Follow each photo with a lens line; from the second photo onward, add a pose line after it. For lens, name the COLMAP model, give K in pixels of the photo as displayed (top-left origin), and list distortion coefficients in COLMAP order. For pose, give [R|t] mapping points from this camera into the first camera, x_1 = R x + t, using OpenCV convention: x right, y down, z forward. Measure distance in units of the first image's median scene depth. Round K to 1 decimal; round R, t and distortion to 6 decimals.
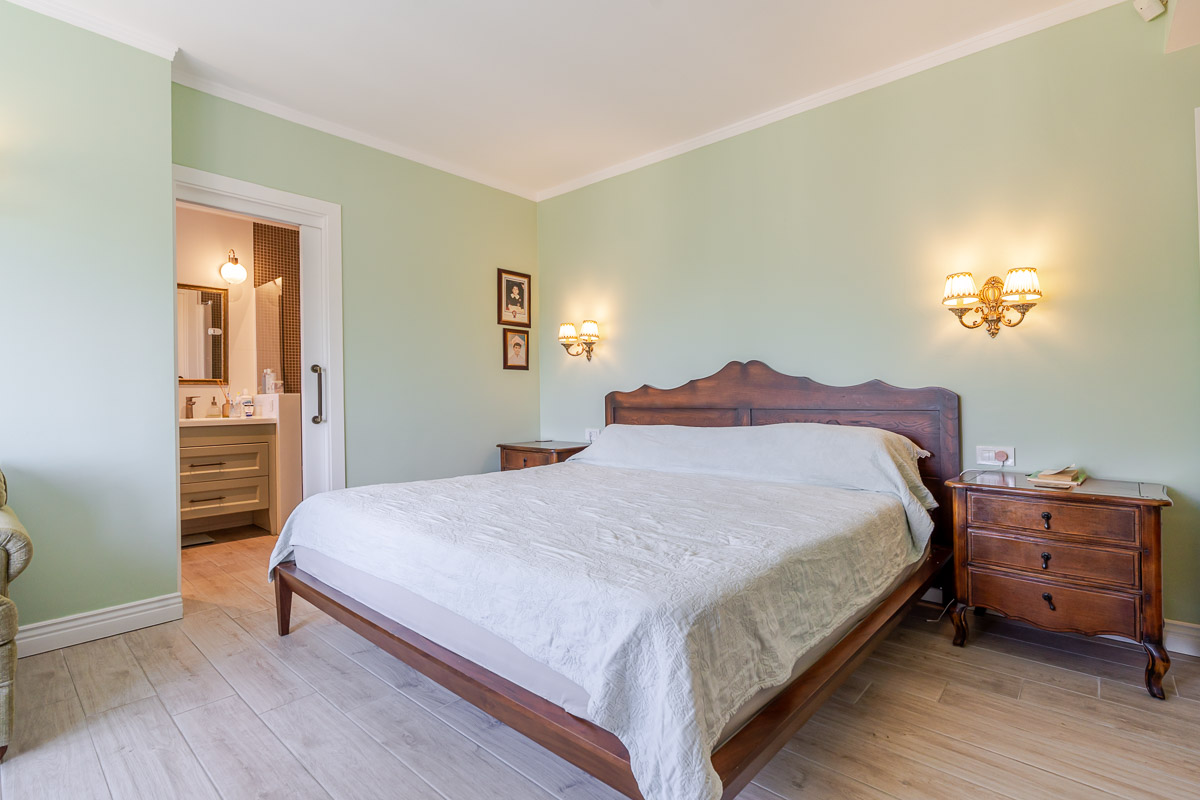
lens RADIAL K [[549.3, 0, 600.1], [0, 549.3, 388.3], [0, 0, 1]] dist [-0.009405, 0.001625]
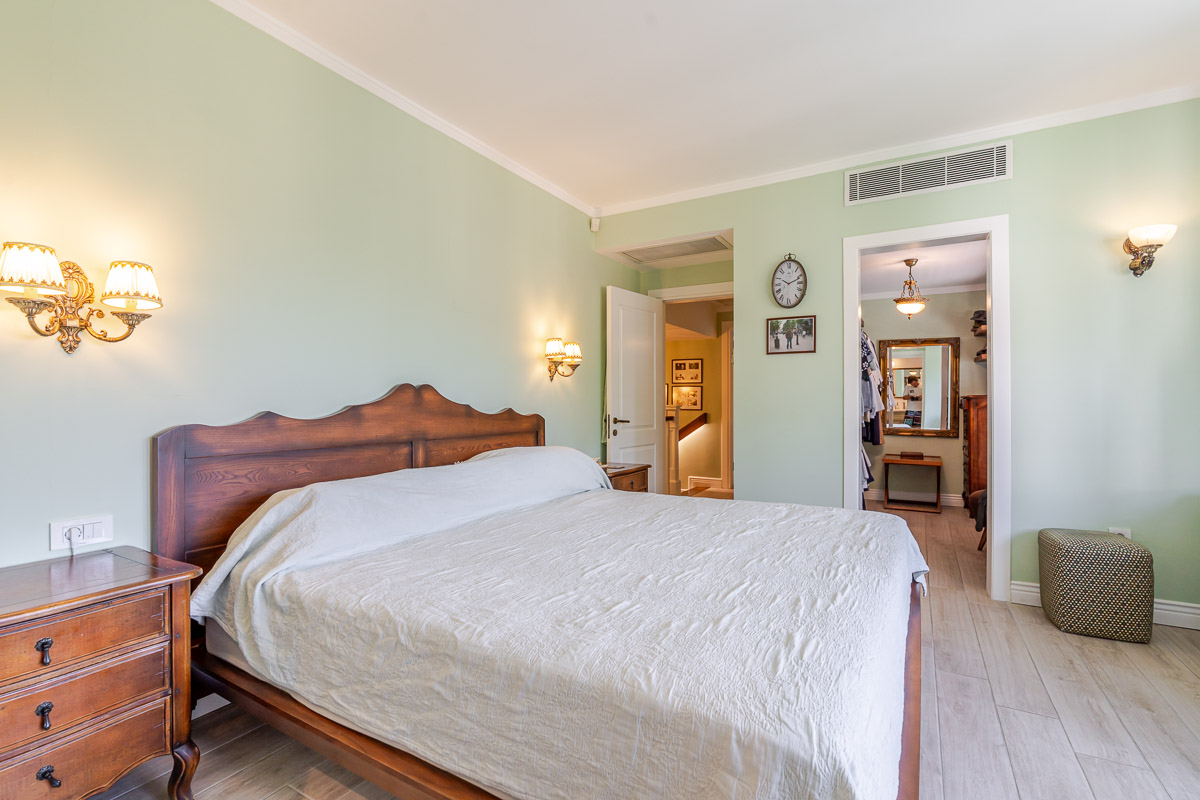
lens RADIAL K [[549.3, 0, 595.8], [0, 549.3, 397.3], [0, 0, 1]] dist [-0.009405, 0.001625]
pose [[-0.187159, 0.019286, 0.982140, -0.592086], [-0.004791, 0.999777, -0.020545, -0.012720], [-0.982318, -0.008551, -0.187025, 0.838100]]
